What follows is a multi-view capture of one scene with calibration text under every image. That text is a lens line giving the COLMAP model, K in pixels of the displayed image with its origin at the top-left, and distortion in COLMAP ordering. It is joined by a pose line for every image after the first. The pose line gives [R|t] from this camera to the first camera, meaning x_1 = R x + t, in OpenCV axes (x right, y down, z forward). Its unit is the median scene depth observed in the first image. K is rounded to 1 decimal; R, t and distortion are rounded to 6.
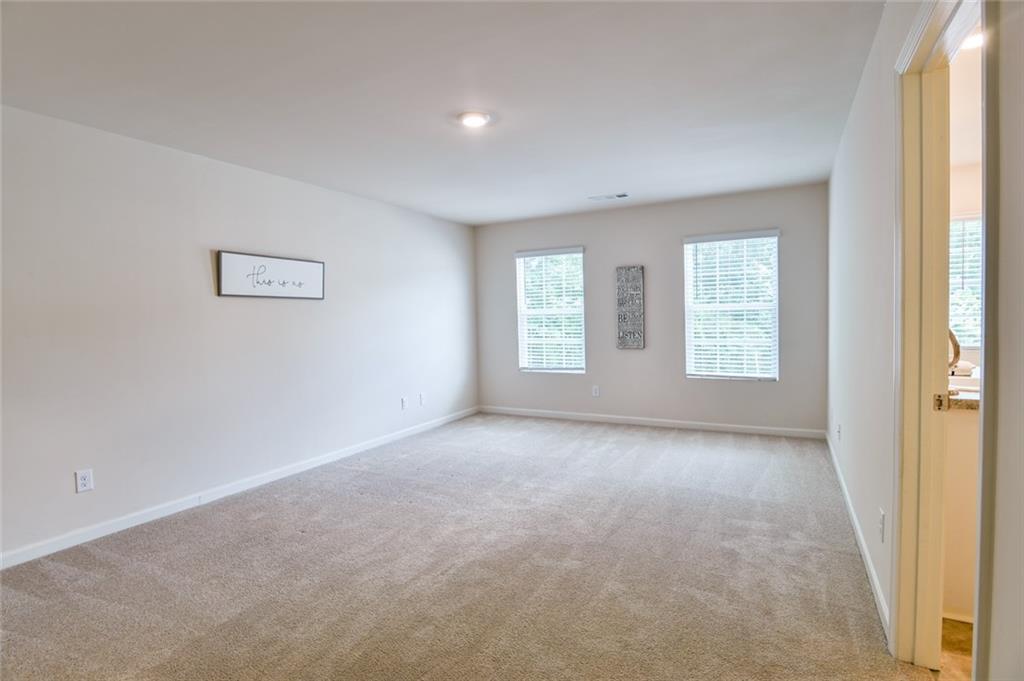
lens RADIAL K [[500.2, 0, 513.2], [0, 500.2, 340.2], [0, 0, 1]] dist [-0.021882, 0.000538]
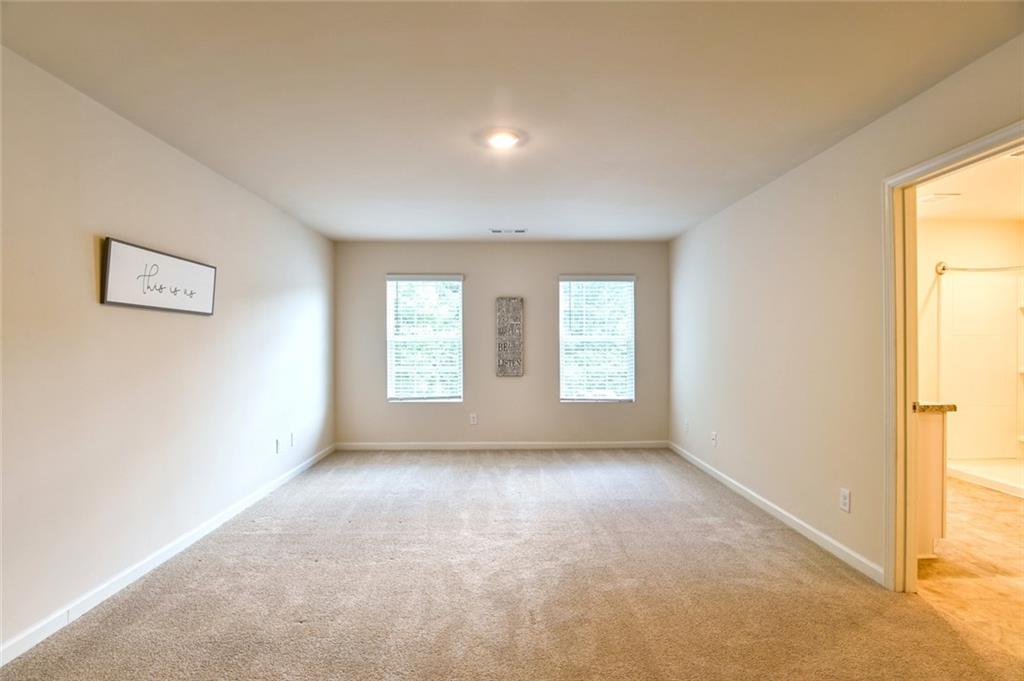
lens RADIAL K [[500.2, 0, 513.3], [0, 500.2, 338.4], [0, 0, 1]] dist [-0.021882, 0.000538]
pose [[0.868903, 0.026418, 0.494278, -0.350201], [0.003874, 0.998181, -0.060161, 0.001697], [-0.494968, 0.054189, 0.867220, 0.109434]]
